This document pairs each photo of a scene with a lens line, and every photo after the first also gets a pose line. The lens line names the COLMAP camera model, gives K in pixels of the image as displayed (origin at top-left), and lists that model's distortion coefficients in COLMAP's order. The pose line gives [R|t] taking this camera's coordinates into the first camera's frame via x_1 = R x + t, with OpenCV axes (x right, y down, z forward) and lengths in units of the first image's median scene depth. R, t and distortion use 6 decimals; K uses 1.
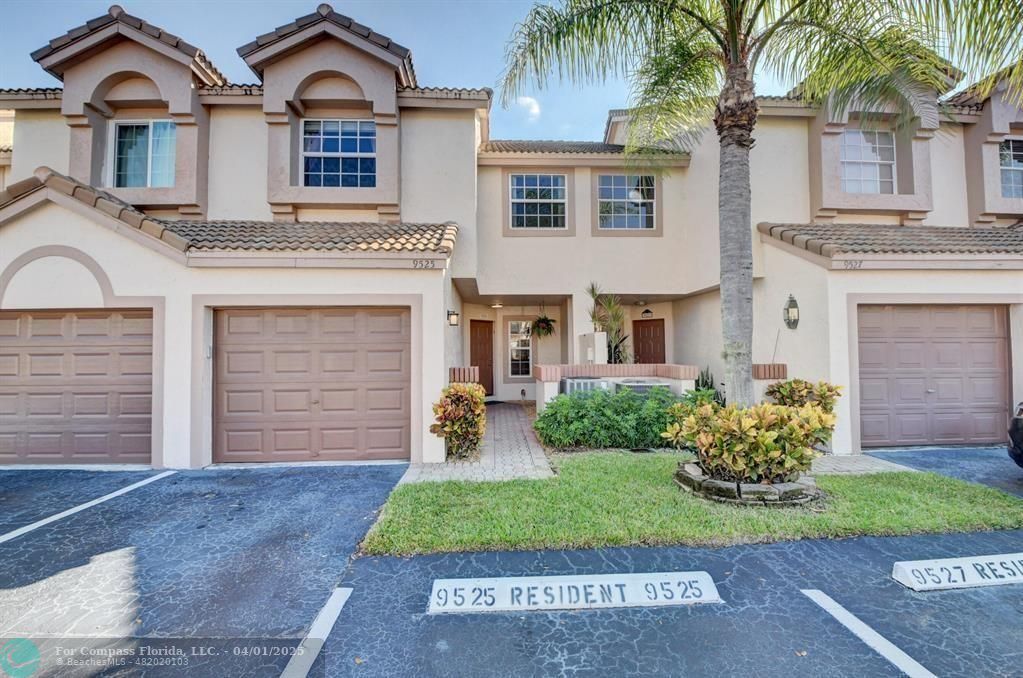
lens RADIAL K [[456.4, 0, 509.9], [0, 456.4, 338.0], [0, 0, 1]] dist [-0.016171, -0.008013]
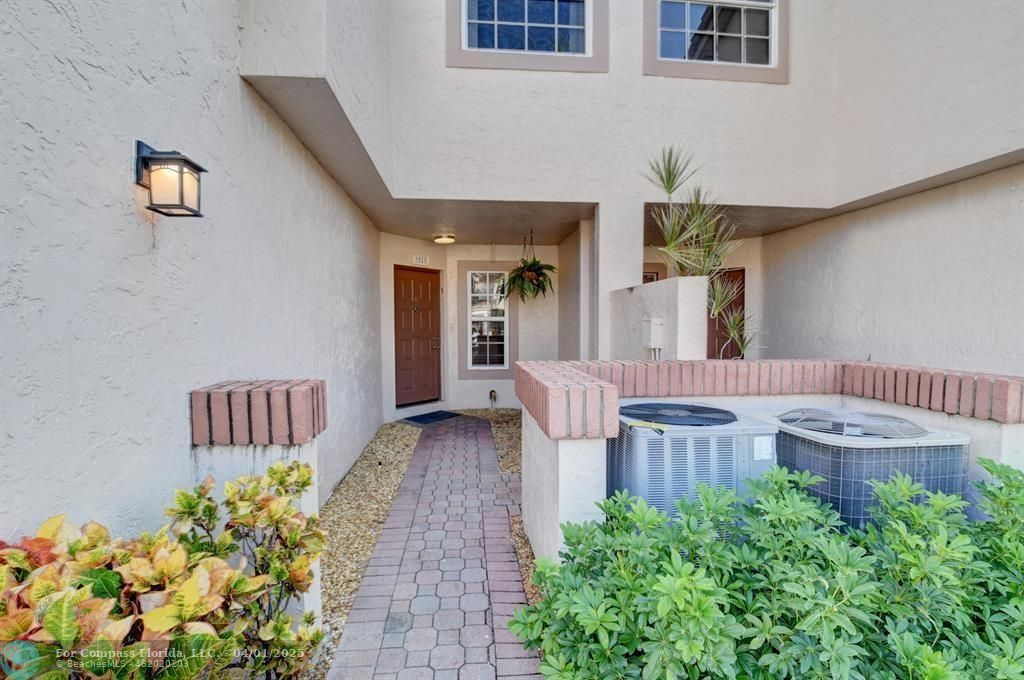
lens RADIAL K [[456.9, 0, 513.0], [0, 456.9, 346.9], [0, 0, 1]] dist [-0.016171, -0.008013]
pose [[0.998074, 0.003582, 0.061927, 0.020031], [-0.008466, 0.996856, 0.078786, 0.012788], [-0.061450, -0.079158, 0.994966, 0.465513]]
